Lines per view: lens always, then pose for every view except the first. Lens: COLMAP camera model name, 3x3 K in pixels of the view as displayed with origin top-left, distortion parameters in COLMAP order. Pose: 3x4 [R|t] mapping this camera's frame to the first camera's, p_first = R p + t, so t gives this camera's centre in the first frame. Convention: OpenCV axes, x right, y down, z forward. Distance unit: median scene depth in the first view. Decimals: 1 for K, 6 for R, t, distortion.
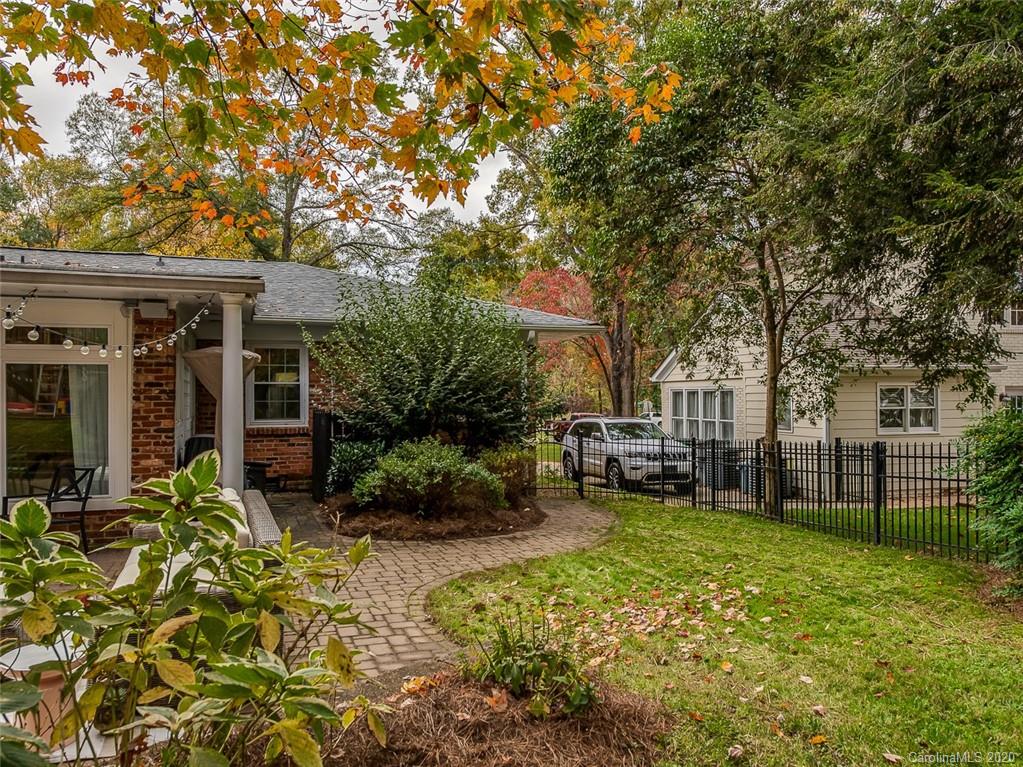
lens RADIAL K [[789.1, 0, 511.4], [0, 789.1, 385.7], [0, 0, 1]] dist [0.007458, 0.004287]
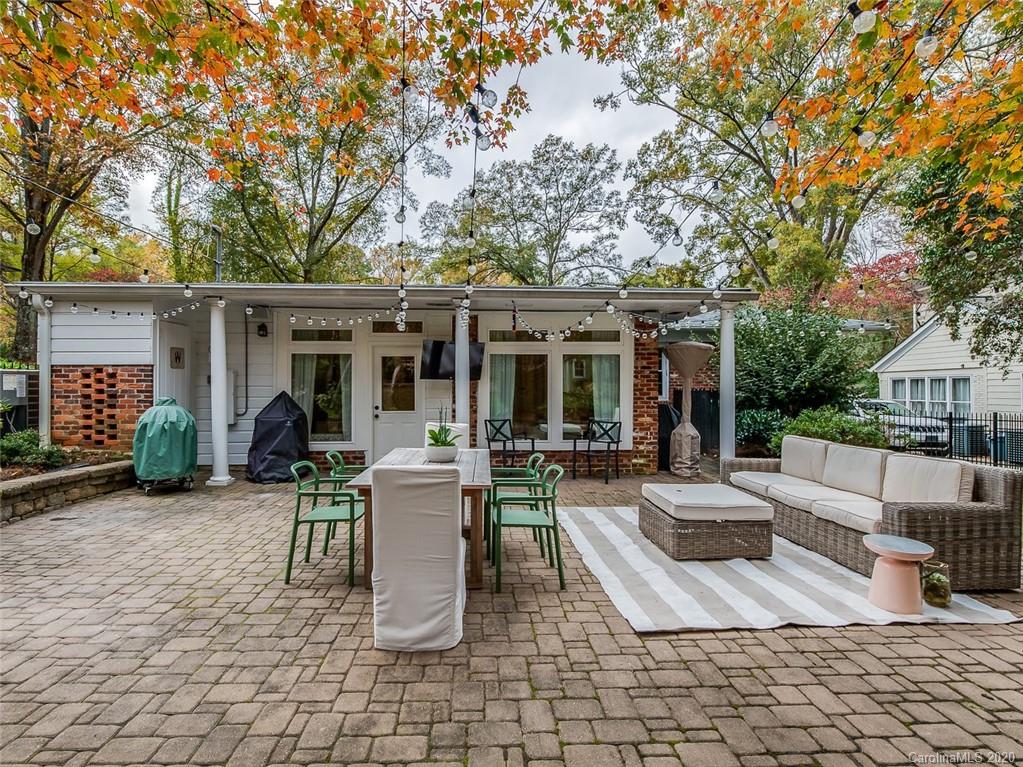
lens RADIAL K [[531.7, 0, 510.6], [0, 531.7, 384.1], [0, 0, 1]] dist [-0.006098, -0.001927]
pose [[0.951980, 0.000593, -0.306160, -0.185704], [0.001874, 0.999968, 0.007764, 0.010319], [0.306155, -0.007965, 0.951948, -0.017904]]
